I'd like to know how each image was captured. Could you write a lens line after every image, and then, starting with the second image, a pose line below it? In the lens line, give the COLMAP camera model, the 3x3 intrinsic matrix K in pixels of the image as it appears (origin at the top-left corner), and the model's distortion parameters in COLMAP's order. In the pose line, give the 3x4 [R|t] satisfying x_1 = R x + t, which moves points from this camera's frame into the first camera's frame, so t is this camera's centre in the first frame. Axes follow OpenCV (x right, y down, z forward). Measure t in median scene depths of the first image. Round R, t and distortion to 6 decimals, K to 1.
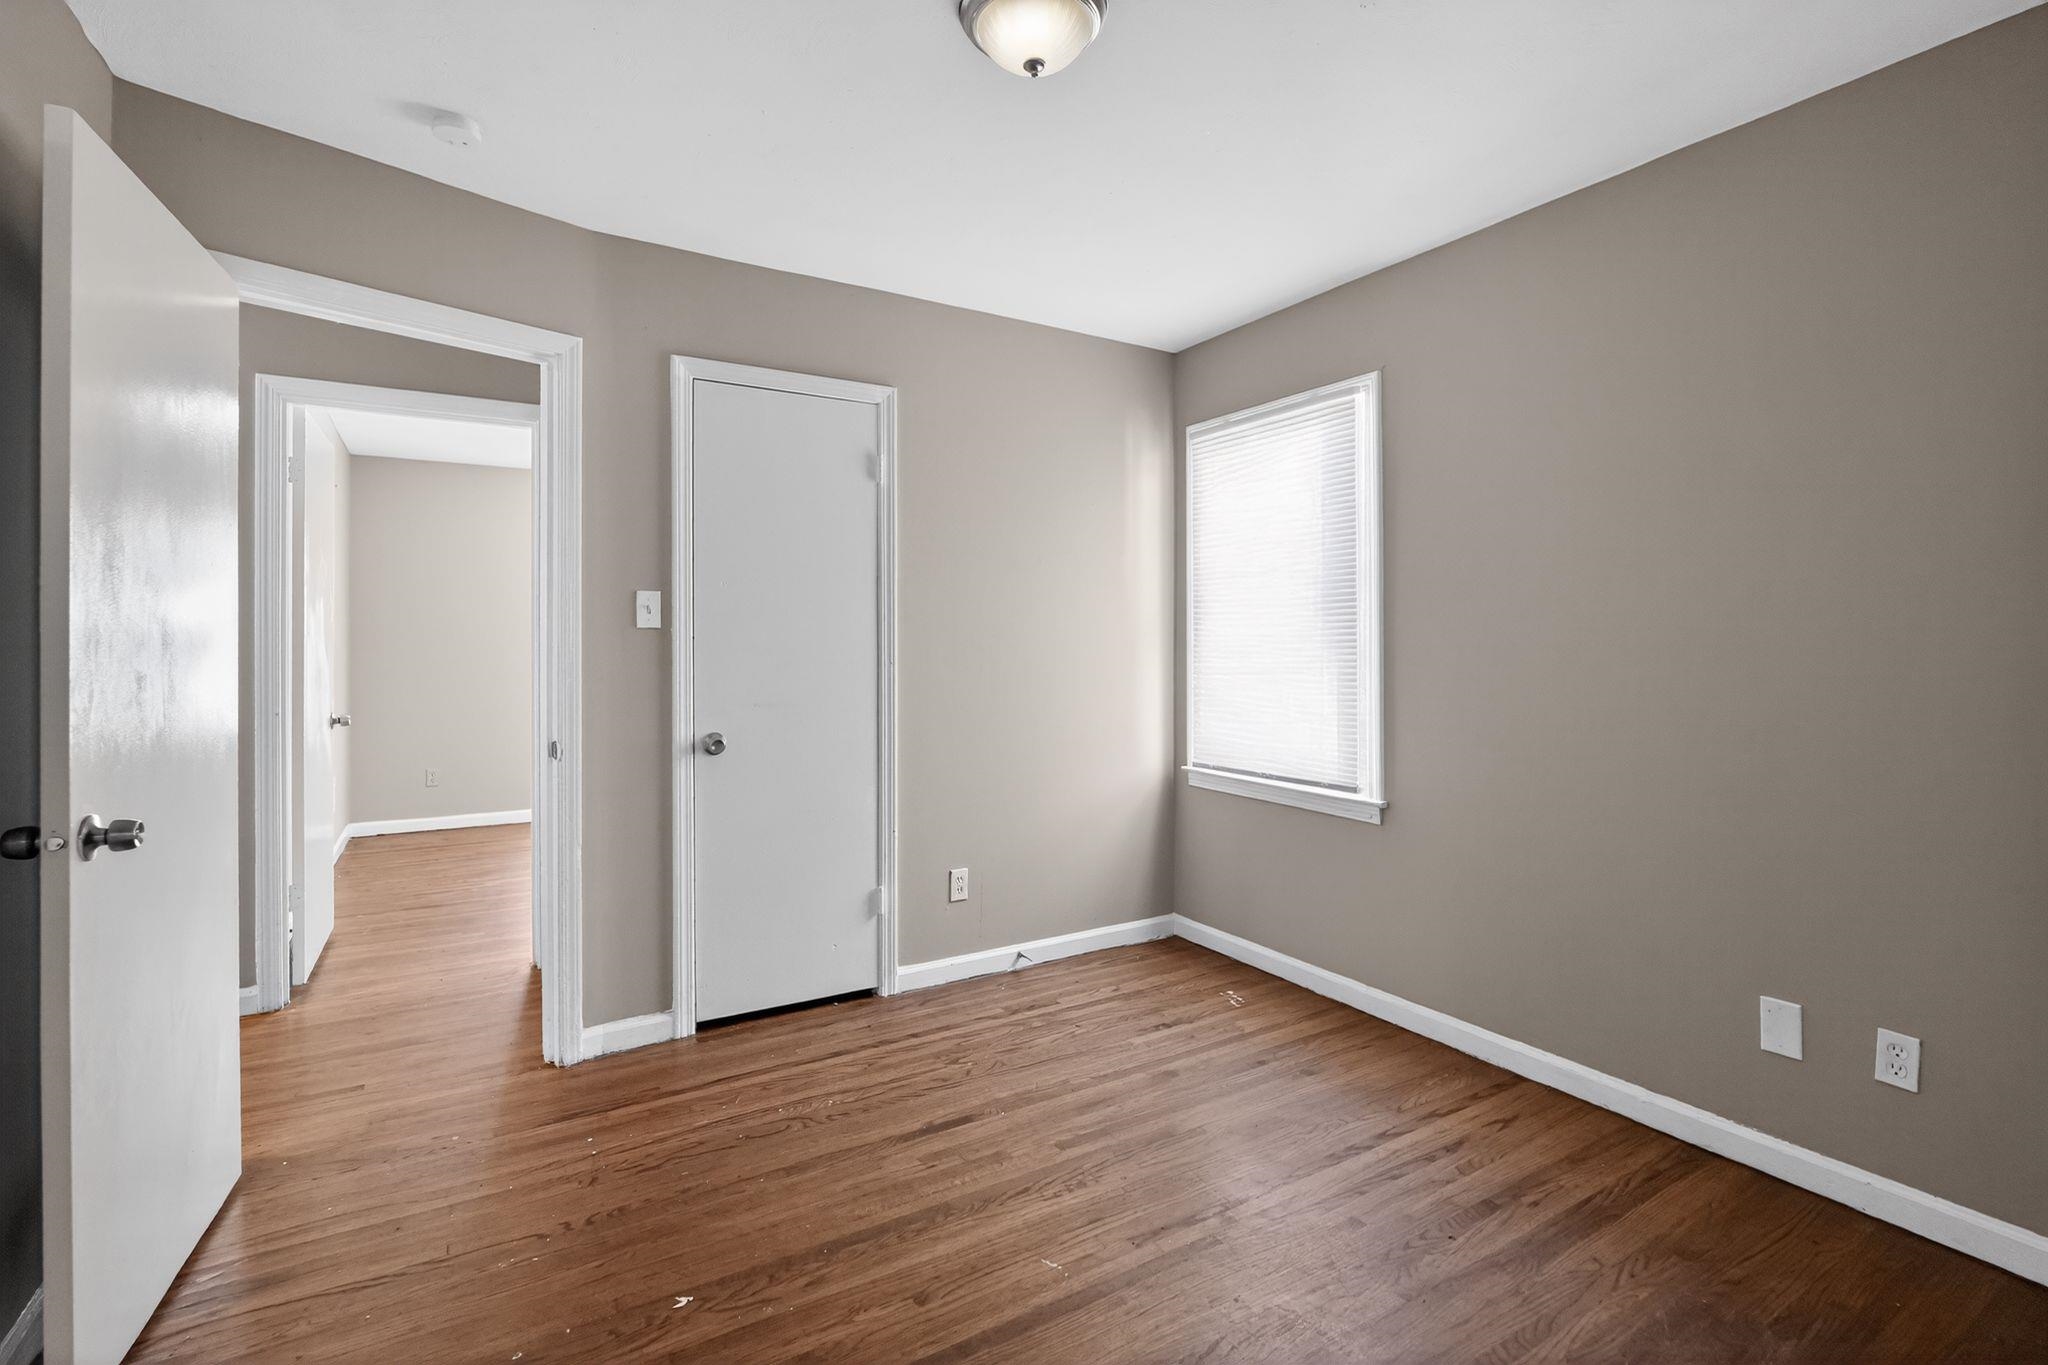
lens RADIAL K [[926.8, 0, 1022.7], [0, 926.8, 658.7], [0, 0, 1]] dist [-0.014114, 0.000529]
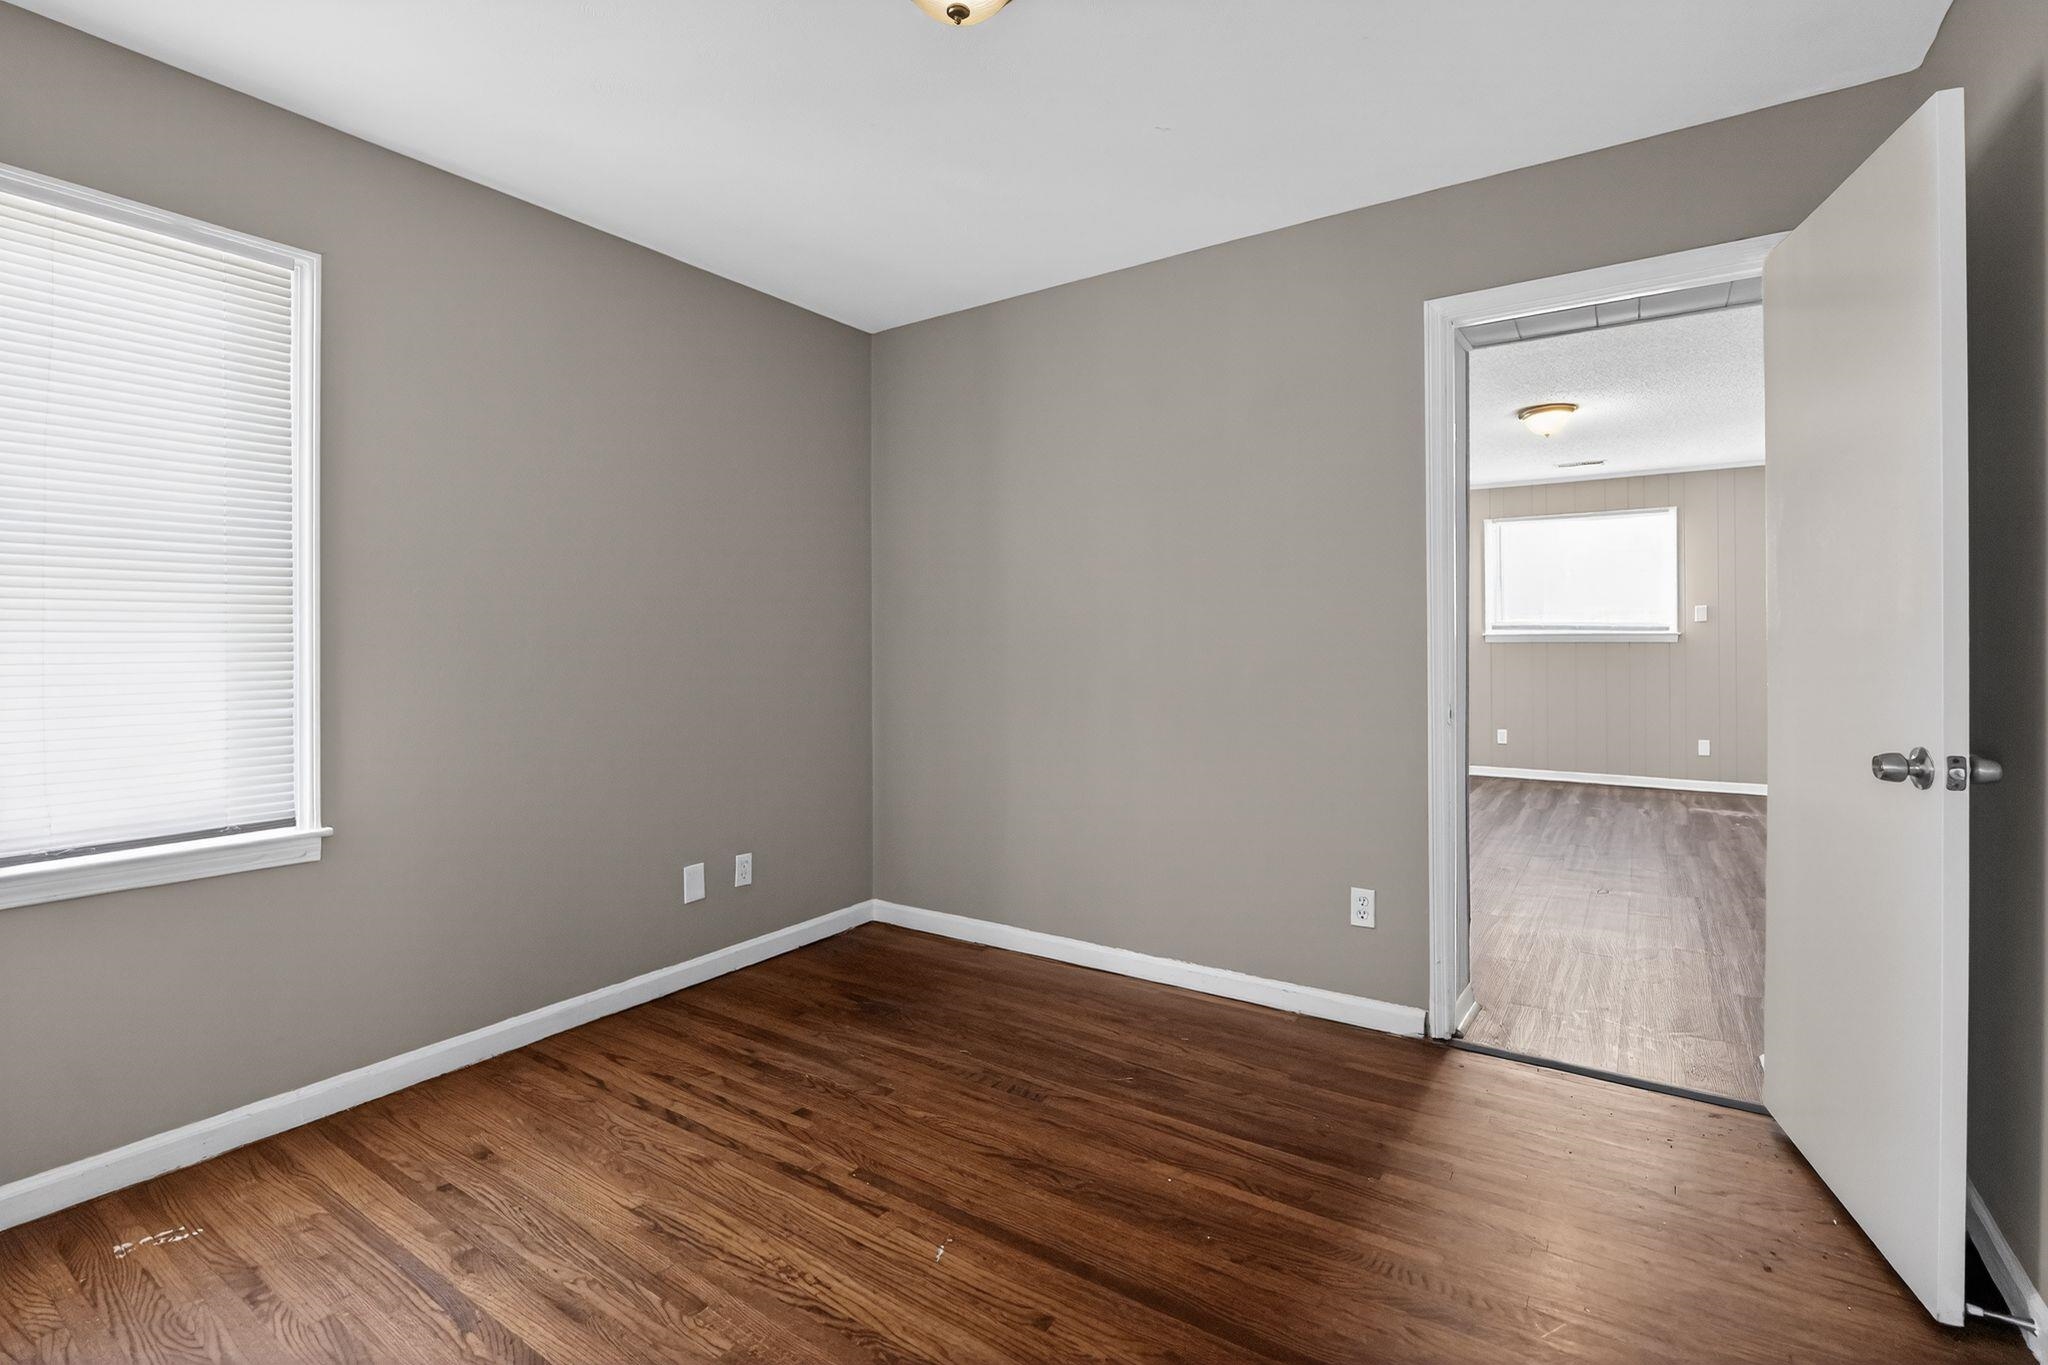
lens RADIAL K [[926.8, 0, 1022.7], [0, 926.8, 658.7], [0, 0, 1]] dist [-0.014114, 0.000529]
pose [[-0.414787, -0.013455, 0.909819, -0.655043], [0.017864, 0.999578, 0.022927, 0.012230], [-0.909743, 0.025763, -0.414371, 0.980378]]
